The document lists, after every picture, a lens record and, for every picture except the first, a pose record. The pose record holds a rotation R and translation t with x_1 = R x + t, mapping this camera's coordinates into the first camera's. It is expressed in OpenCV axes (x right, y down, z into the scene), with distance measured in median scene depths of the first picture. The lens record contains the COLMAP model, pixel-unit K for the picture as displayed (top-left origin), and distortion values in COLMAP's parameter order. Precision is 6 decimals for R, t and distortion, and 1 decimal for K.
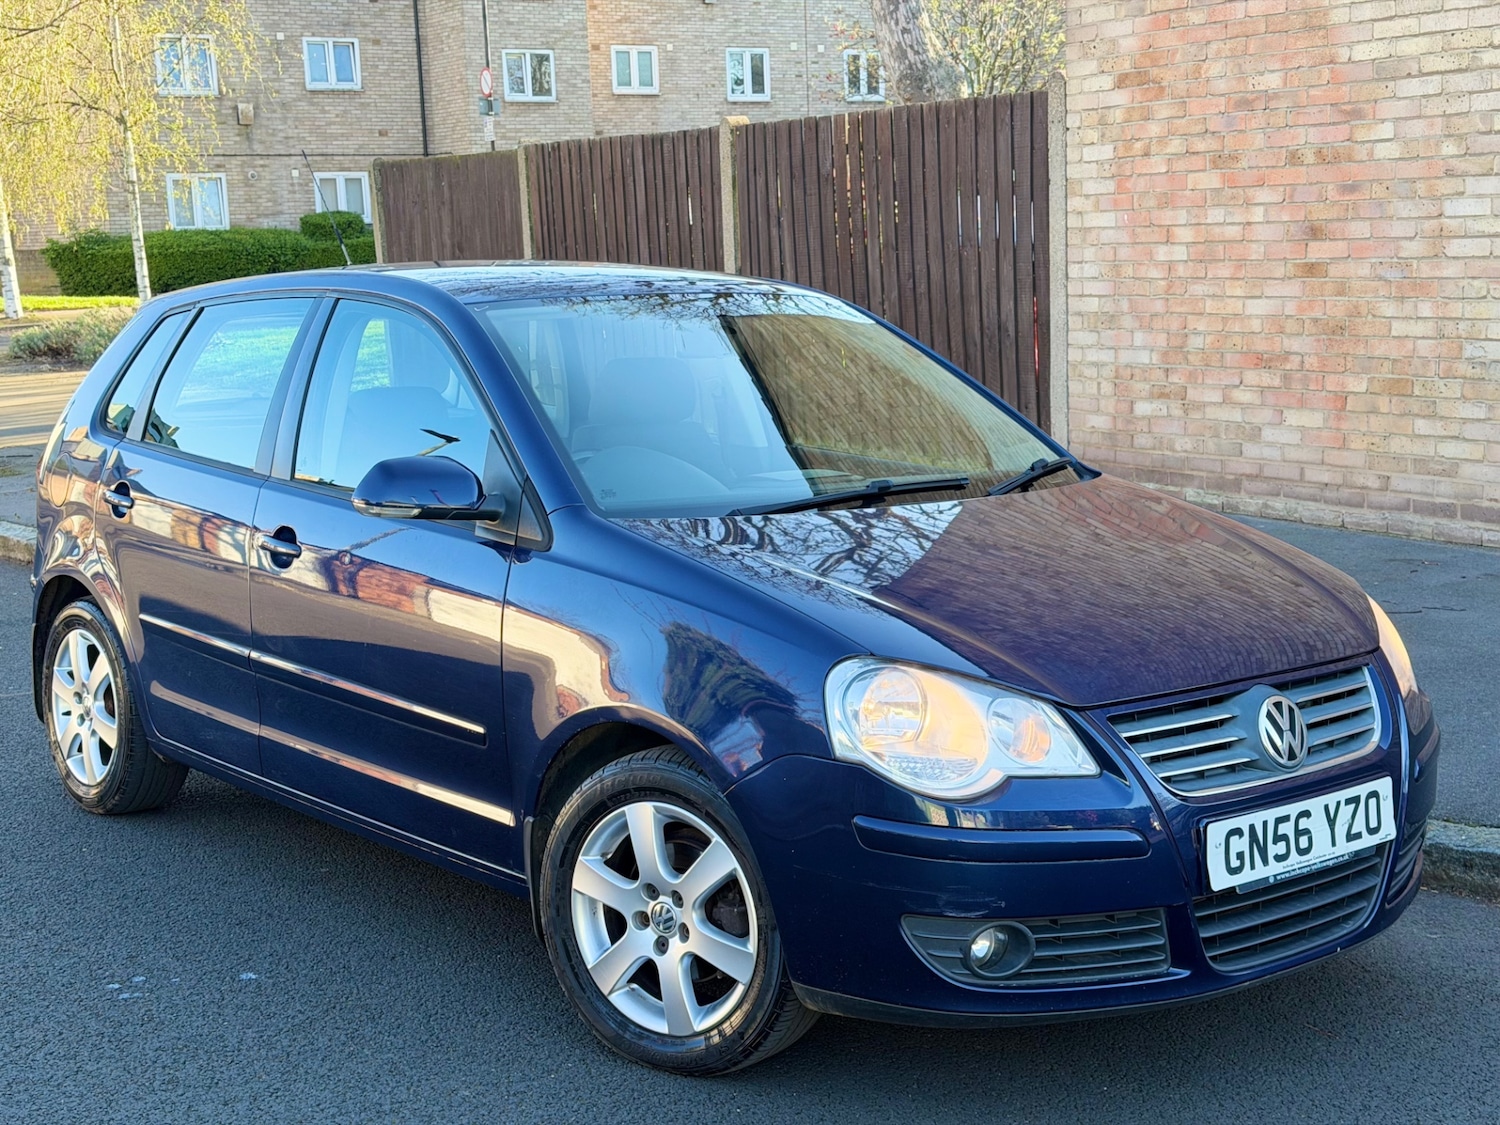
lens RADIAL K [[2076.2, 0, 756.1], [0, 2076.2, 562.8], [0, 0, 1]] dist [0.208690, -0.479088]
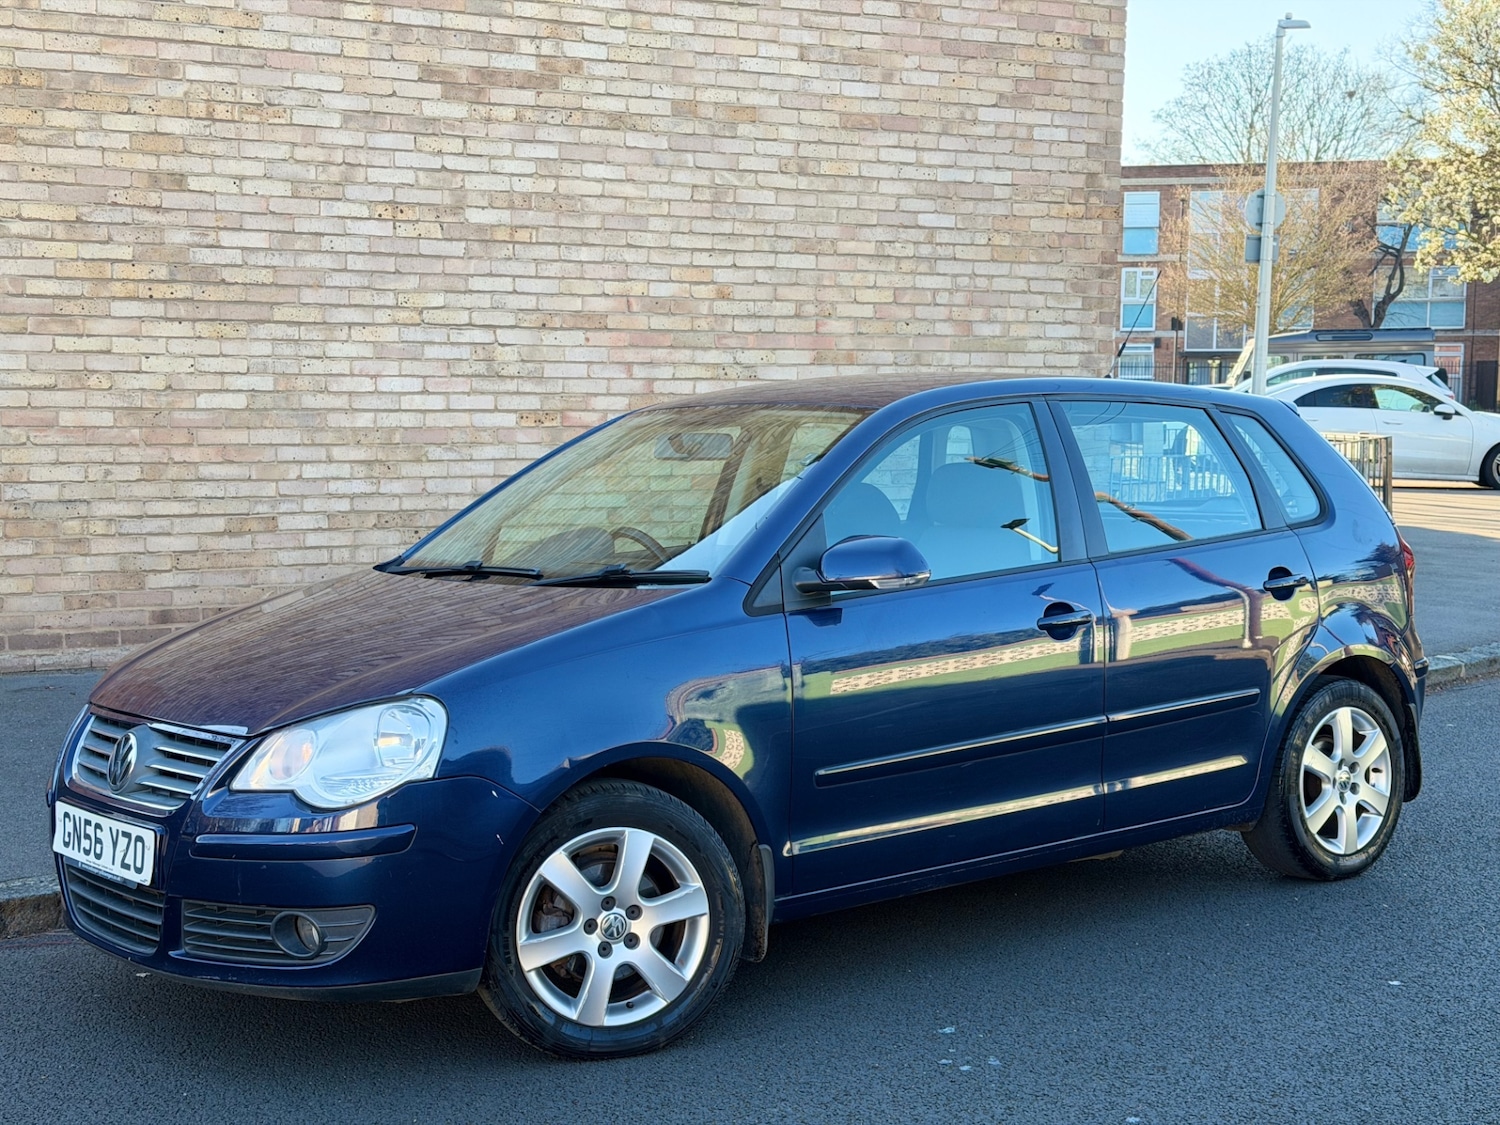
lens RADIAL K [[2074.7, 0, 746.7], [0, 2074.7, 569.4], [0, 0, 1]] dist [0.178379, -0.292372]
pose [[0.120395, -0.056202, 0.991134, -0.603989], [0.147478, 0.988330, 0.038129, -0.041610], [-0.981710, 0.141580, 0.127279, 0.437509]]
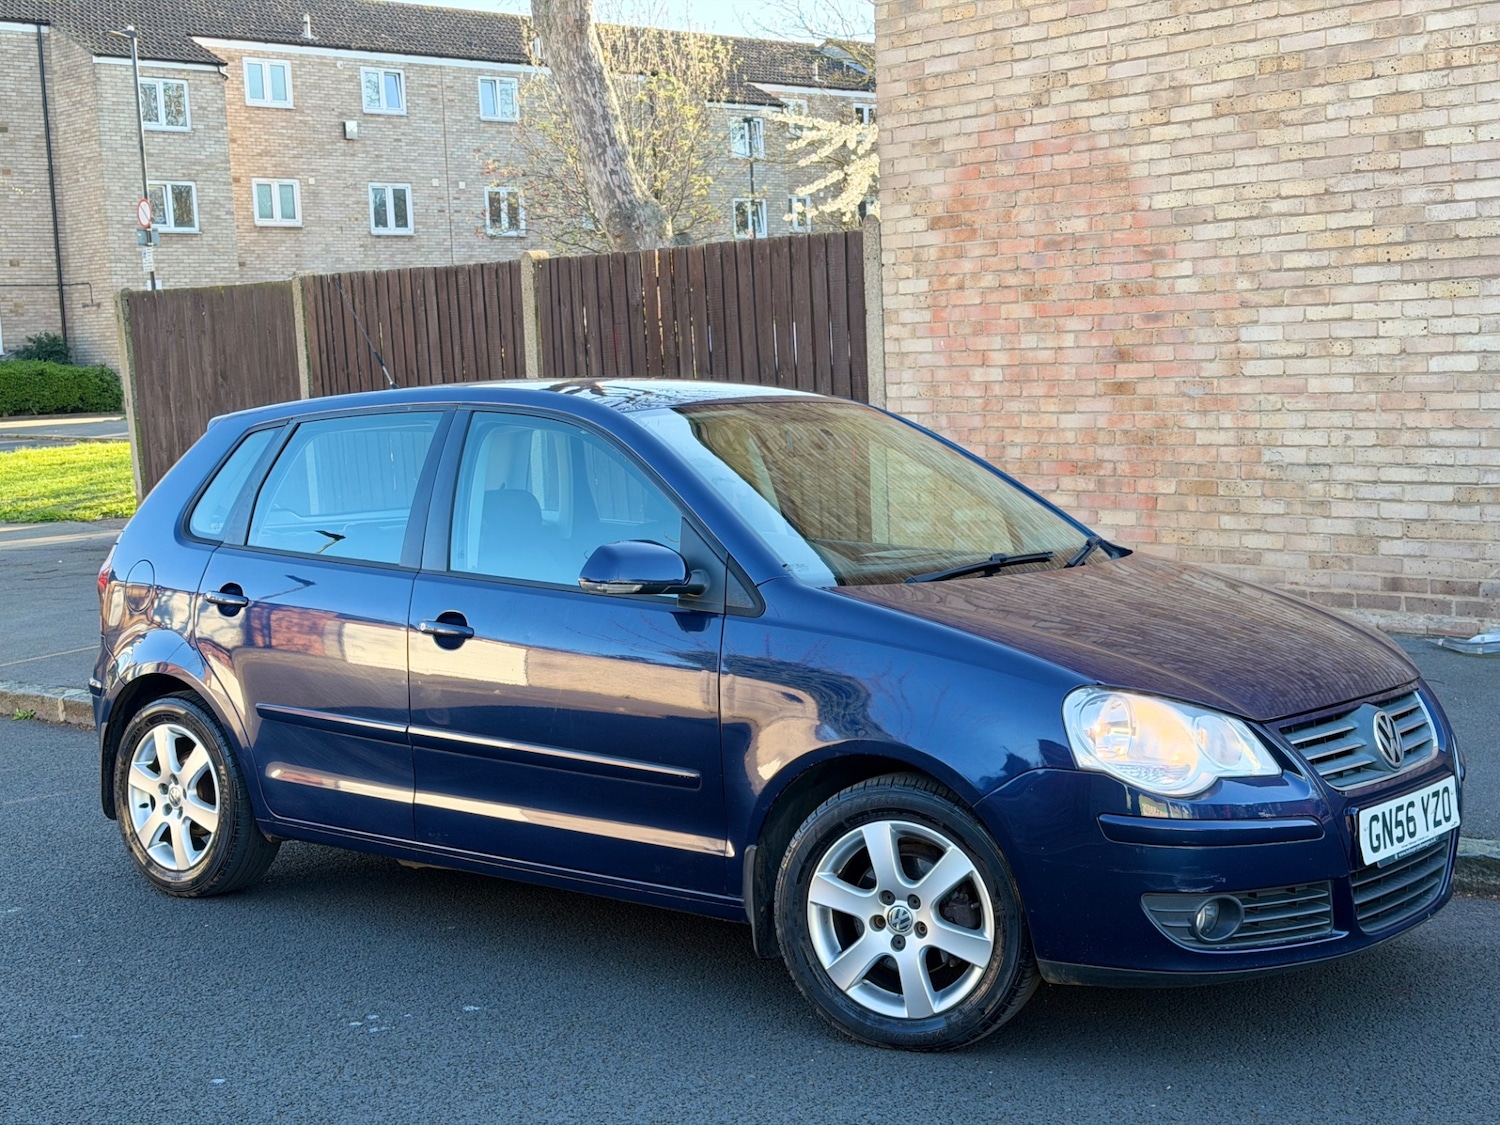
lens RADIAL K [[2075.7, 0, 750.7], [0, 2075.7, 564.7], [0, 0, 1]] dist [0.202023, -0.437837]
pose [[0.981913, -0.023958, 0.187808, -0.140250], [0.035349, 0.997717, -0.057539, 0.013944], [-0.186001, 0.063137, 0.980519, -0.065398]]
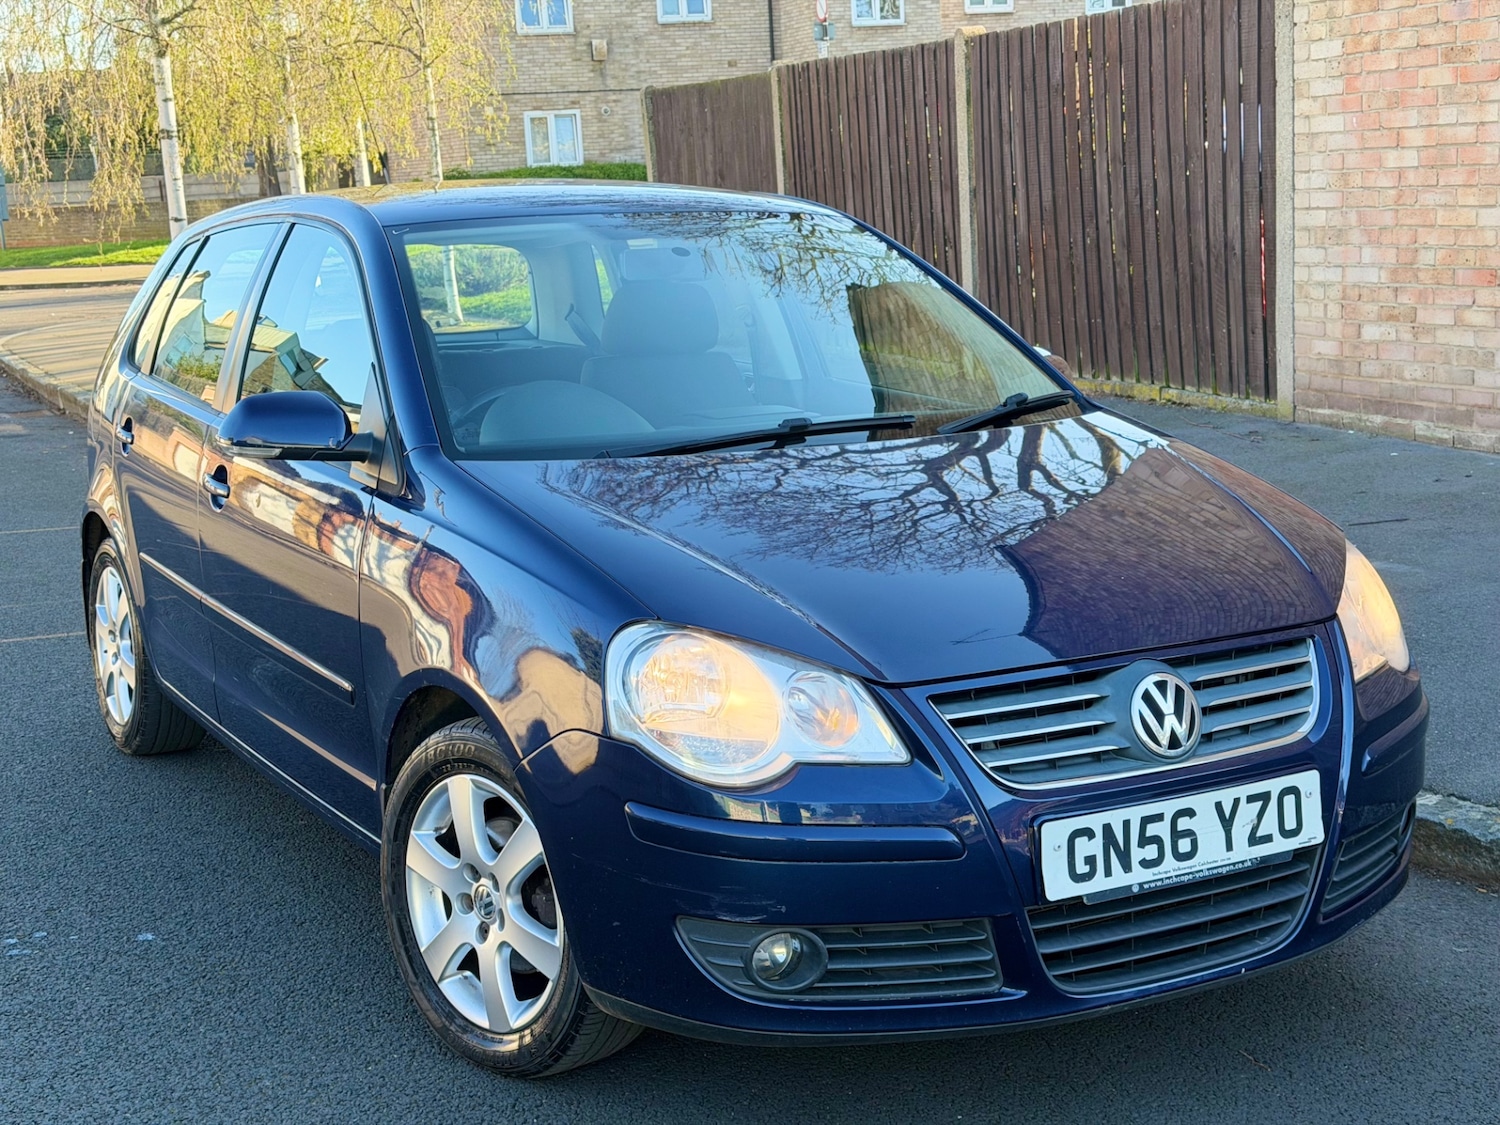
lens RADIAL K [[2076.2, 0, 756.1], [0, 2076.2, 562.8], [0, 0, 1]] dist [0.208690, -0.479088]
pose [[0.982913, 0.013010, -0.183609, 0.095906], [-0.006841, 0.999392, 0.034192, -0.003753], [0.183942, -0.032352, 0.982405, 0.054009]]
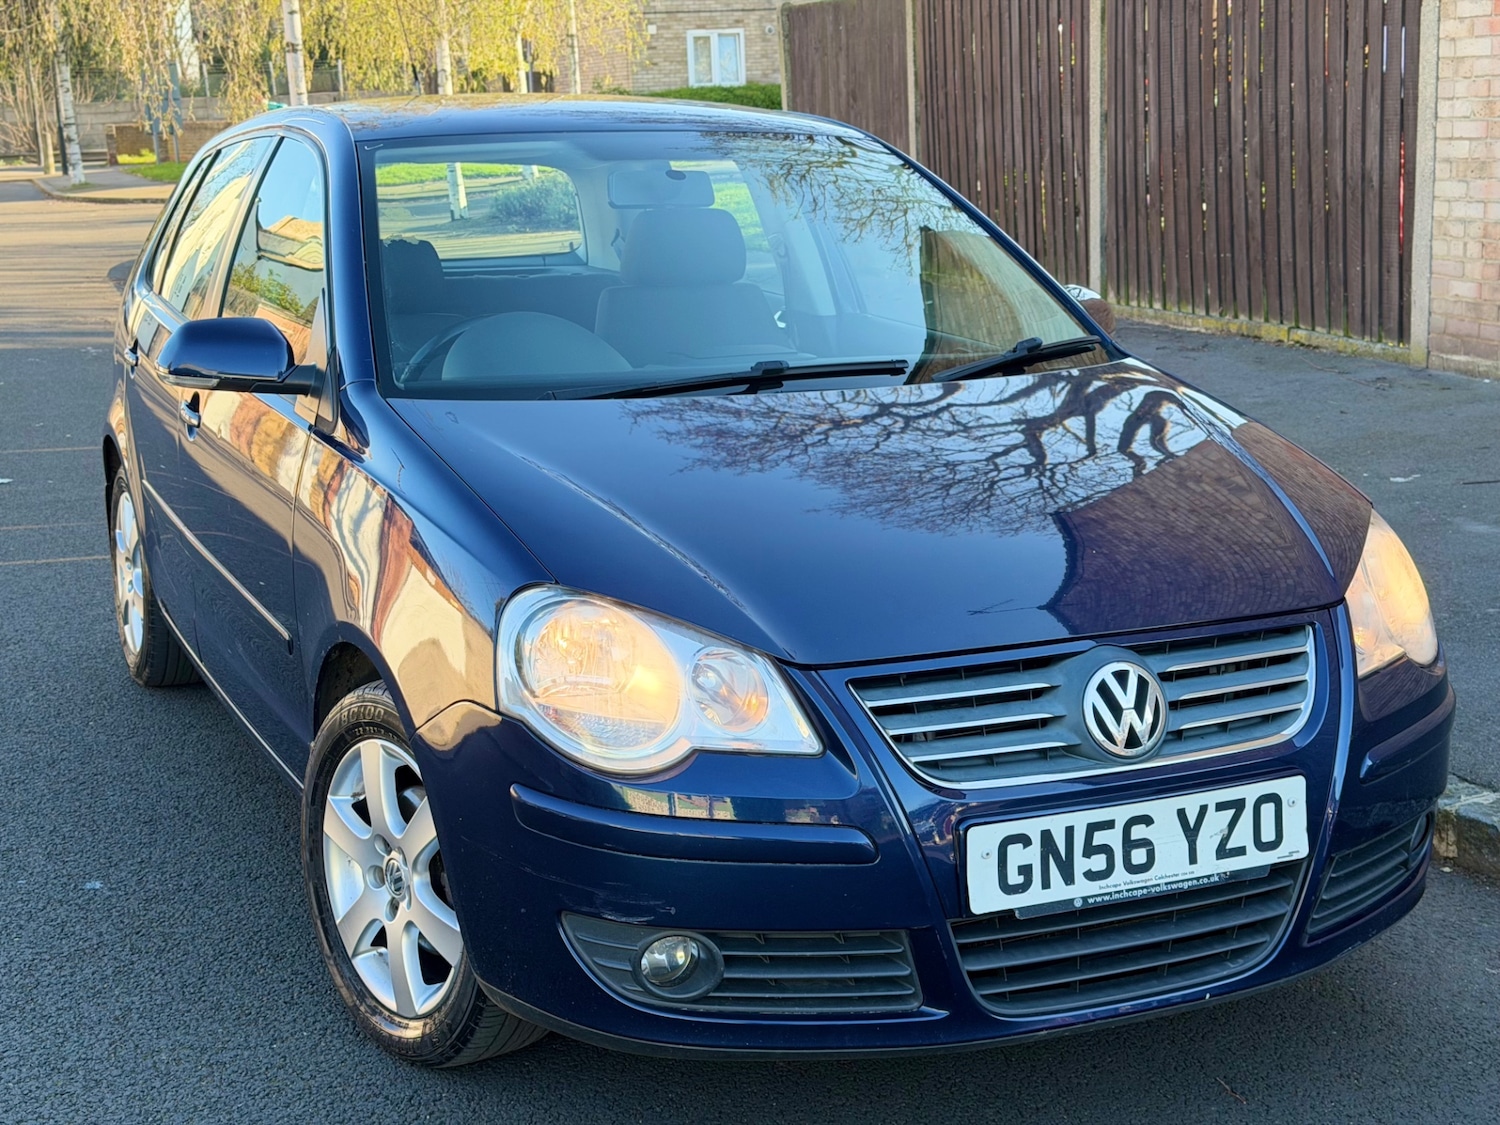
lens RADIAL K [[2077.8, 0, 739.5], [0, 2077.8, 569.9], [0, 0, 1]] dist [0.205631, -0.476089]
pose [[0.962157, 0.052831, -0.267324, 0.125026], [-0.034092, 0.996656, 0.074264, -0.008407], [0.270354, -0.062340, 0.960741, 0.094902]]
